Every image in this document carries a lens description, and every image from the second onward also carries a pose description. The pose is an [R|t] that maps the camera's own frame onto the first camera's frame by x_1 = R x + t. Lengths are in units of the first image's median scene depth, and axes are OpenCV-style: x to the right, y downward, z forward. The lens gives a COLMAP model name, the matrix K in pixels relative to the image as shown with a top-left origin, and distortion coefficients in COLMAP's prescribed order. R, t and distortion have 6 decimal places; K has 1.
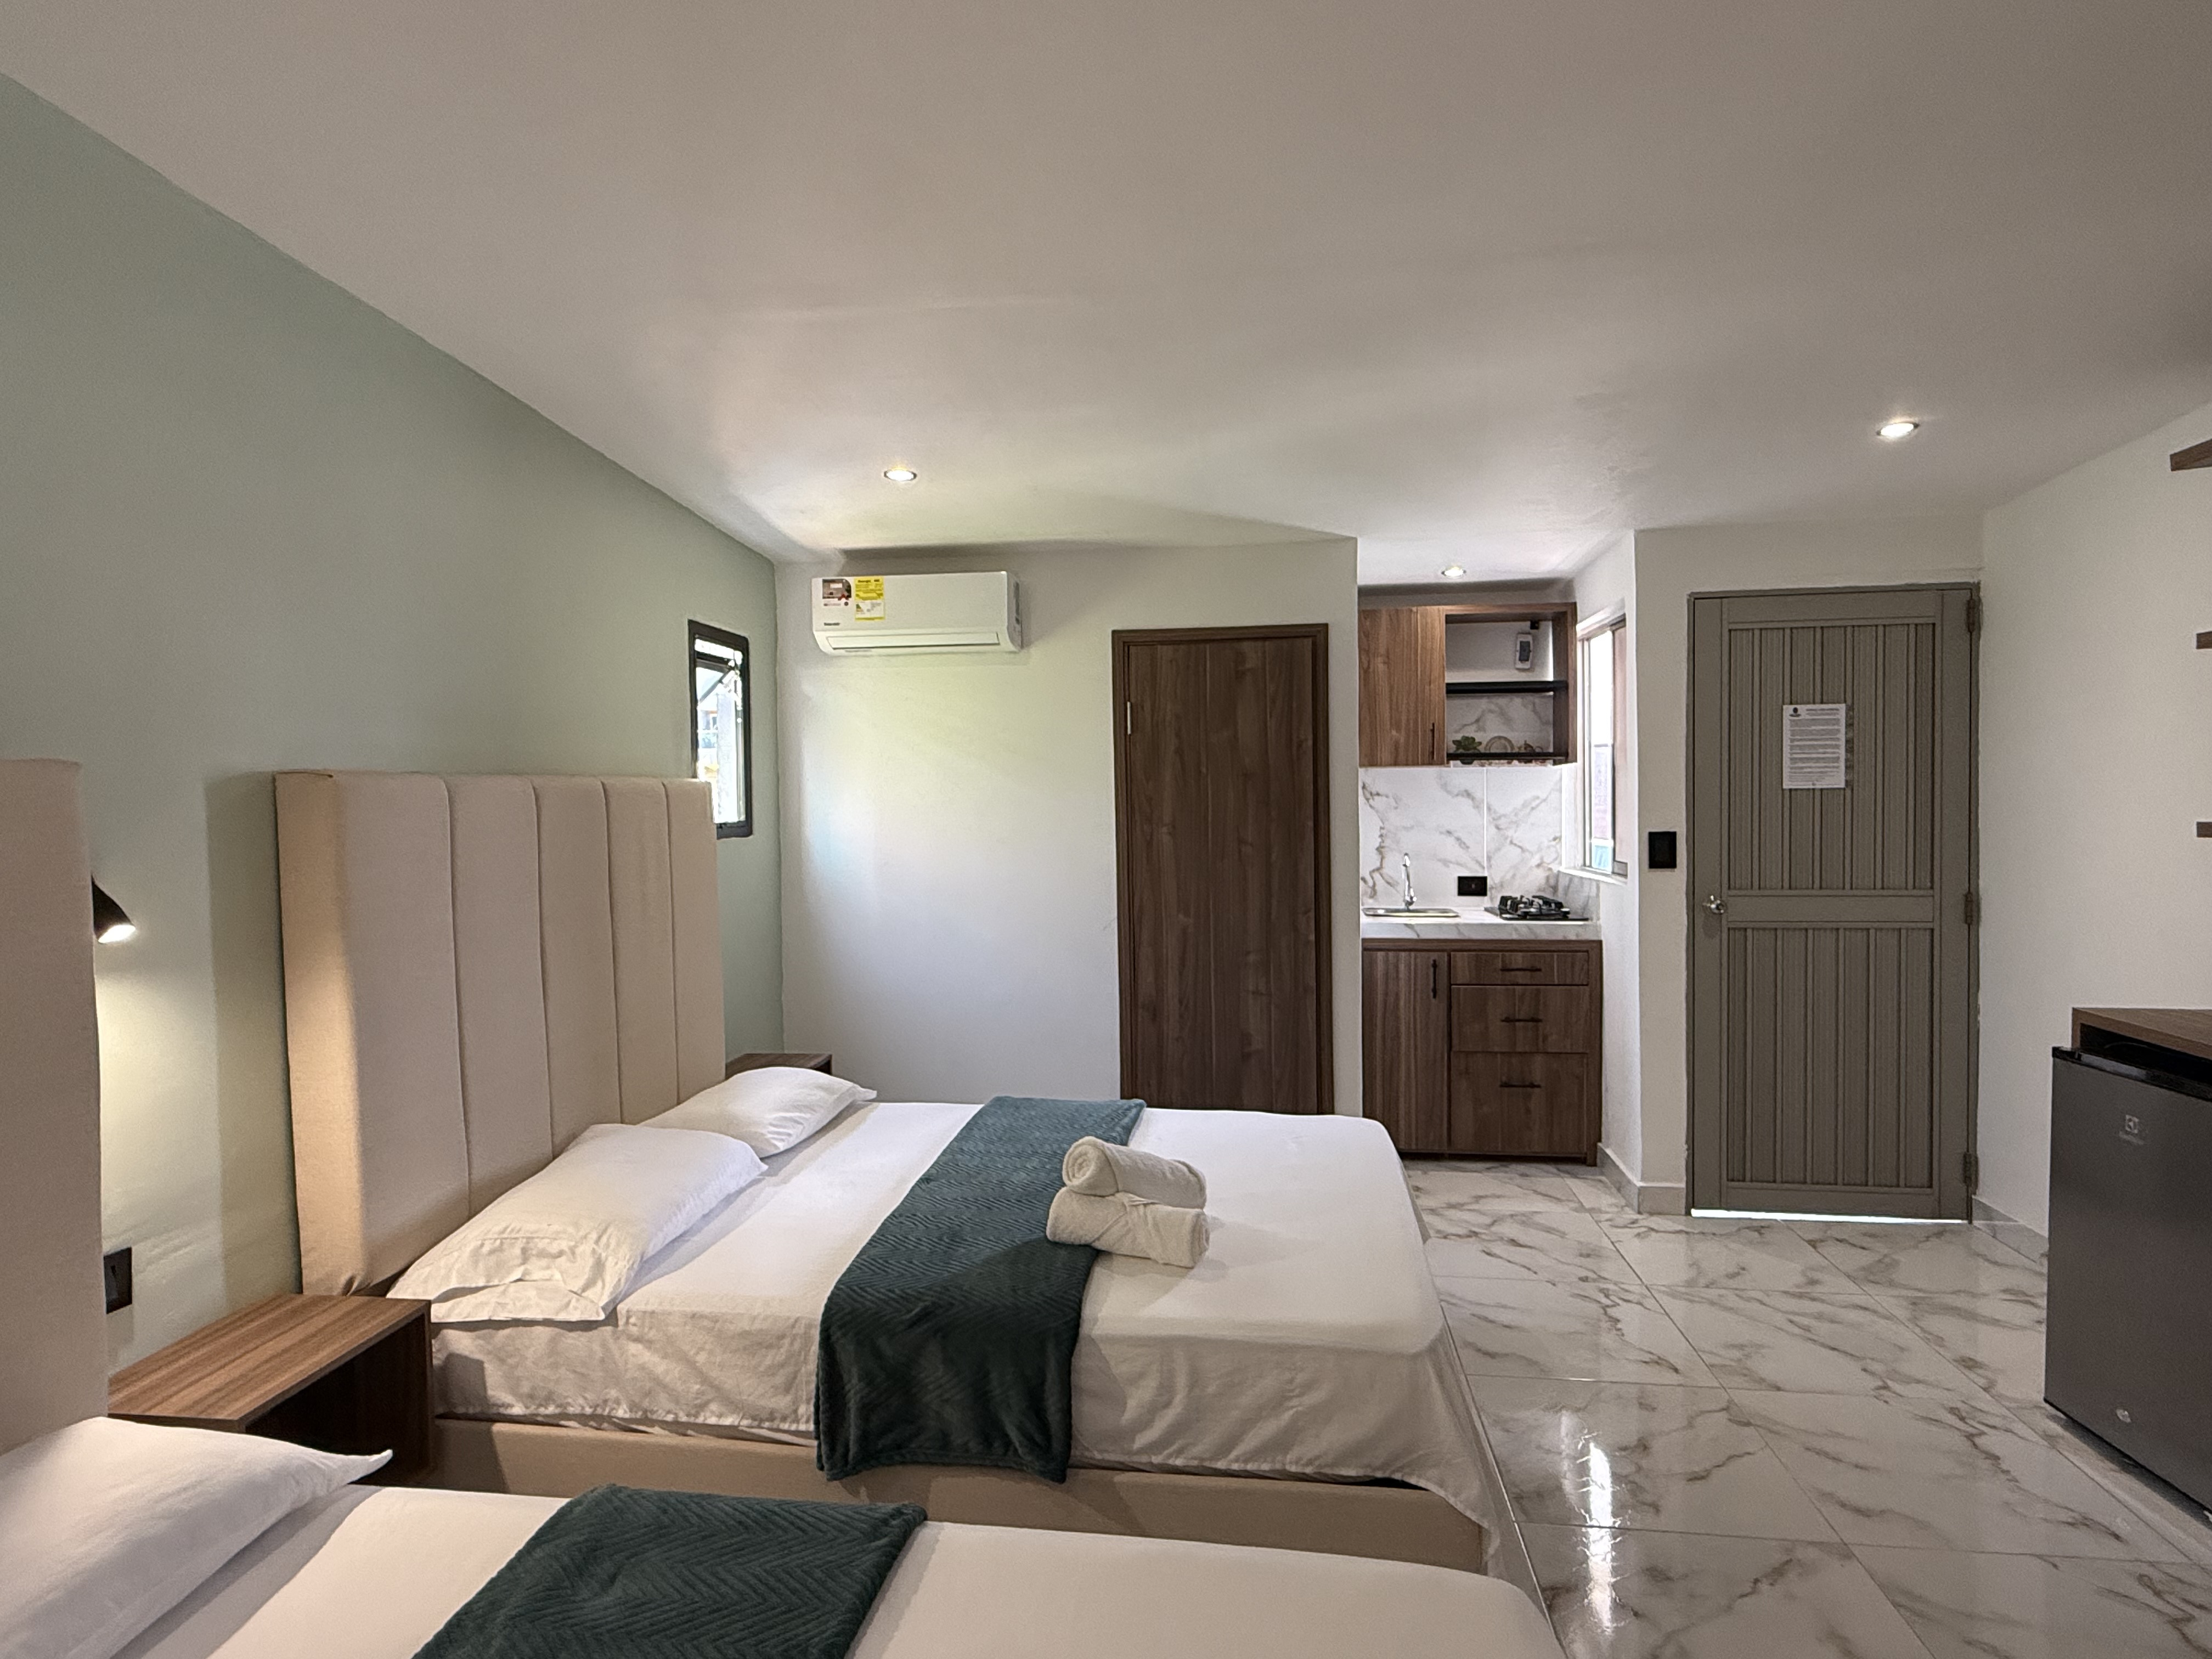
lens RADIAL K [[1221.4, 0, 1106.0], [0, 1221.4, 829.5], [0, 0, 1]] dist [0.000018, -0.000270]
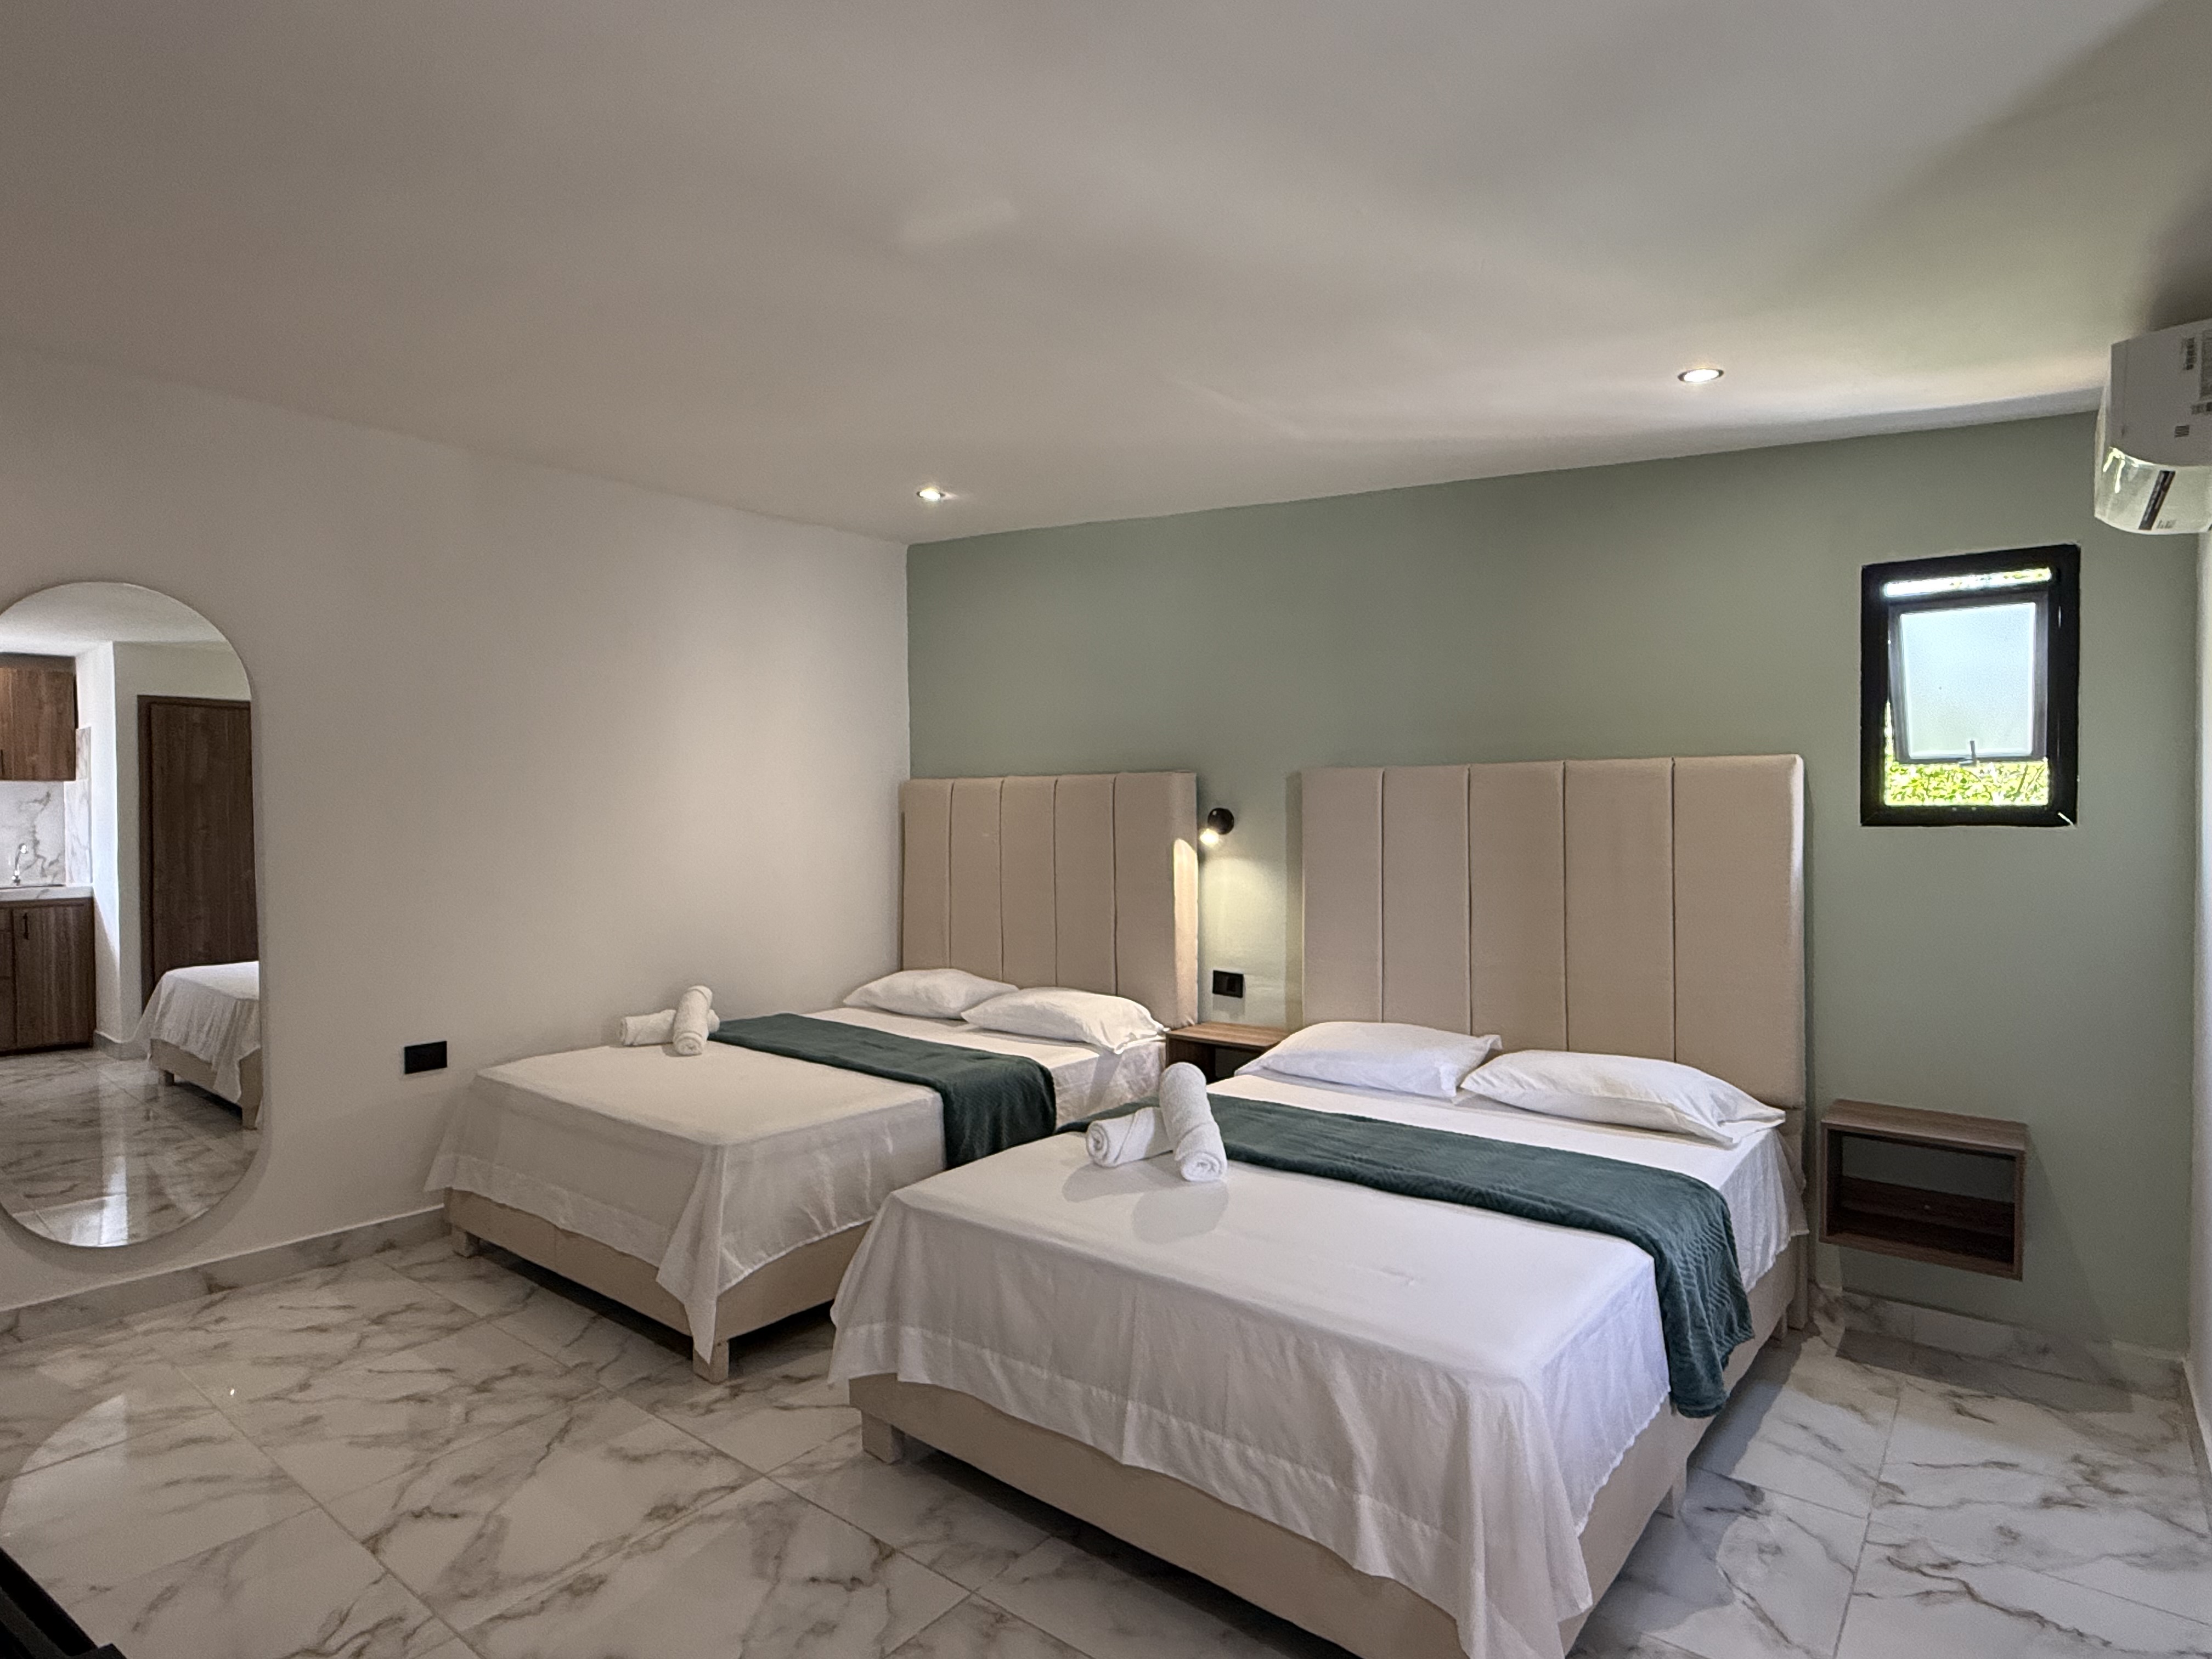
lens RADIAL K [[1221.4, 0, 1106.0], [0, 1221.4, 829.5], [0, 0, 1]] dist [0.000018, -0.000270]
pose [[-0.497604, 0.040797, -0.866444, 1.209801], [-0.014231, 0.998375, 0.055182, -0.050263], [0.867287, 0.039789, -0.496215, 1.745791]]
